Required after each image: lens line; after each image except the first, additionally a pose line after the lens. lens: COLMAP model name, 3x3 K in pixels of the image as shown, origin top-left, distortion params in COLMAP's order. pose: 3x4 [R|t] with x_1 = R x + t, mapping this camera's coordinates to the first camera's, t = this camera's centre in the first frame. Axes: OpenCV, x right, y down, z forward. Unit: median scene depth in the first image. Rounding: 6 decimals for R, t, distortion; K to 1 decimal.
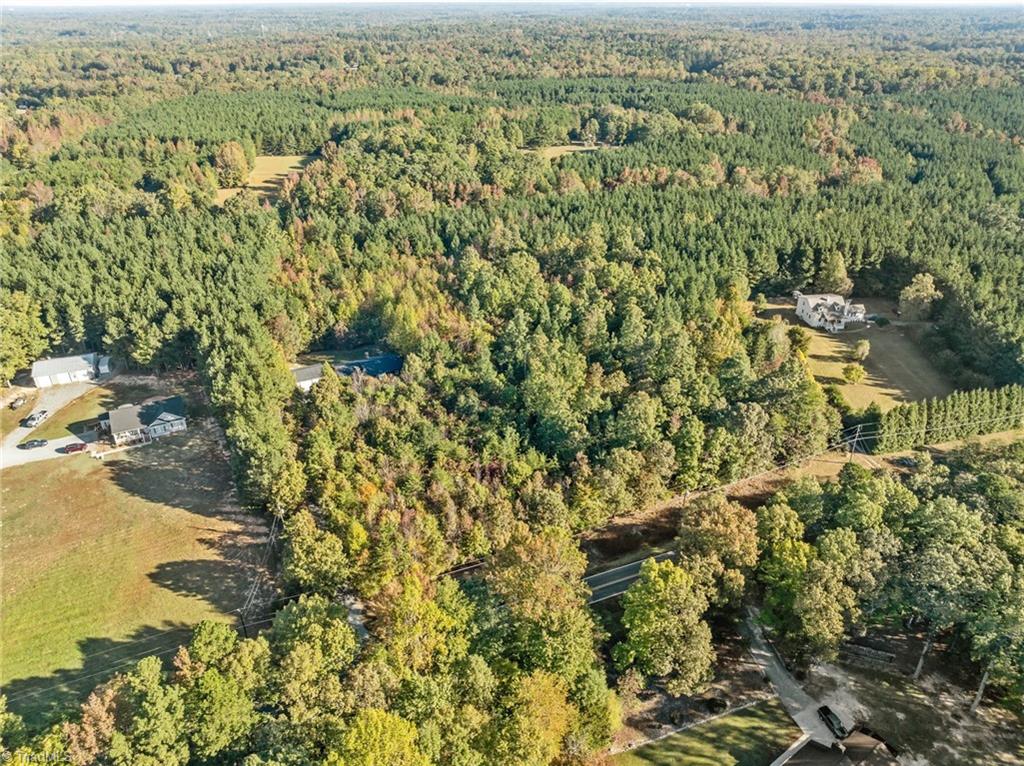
lens RADIAL K [[720.3, 0, 511.5], [0, 720.3, 383.3], [0, 0, 1]] dist [-0.062114, 0.035099]
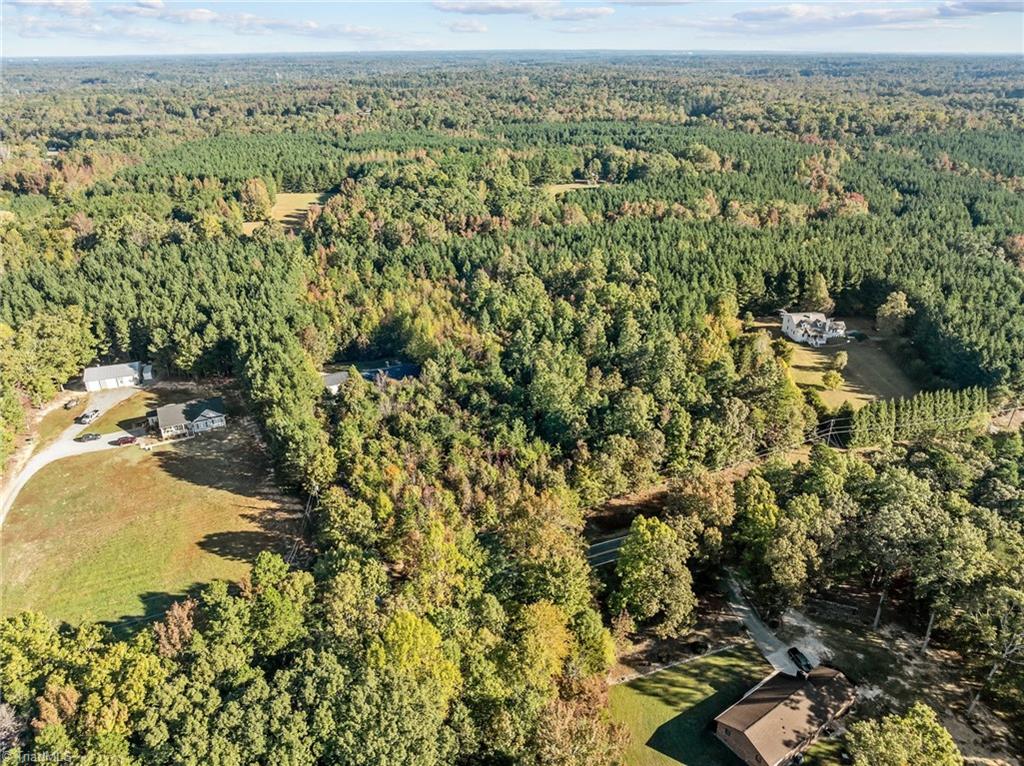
lens RADIAL K [[720.3, 0, 510.8], [0, 720.3, 383.7], [0, 0, 1]] dist [-0.062114, 0.035099]
pose [[0.999957, 0.002230, -0.008996, -0.002986], [-0.002727, 0.998447, -0.055642, 0.056447], [0.008858, 0.055665, 0.998410, -0.102108]]
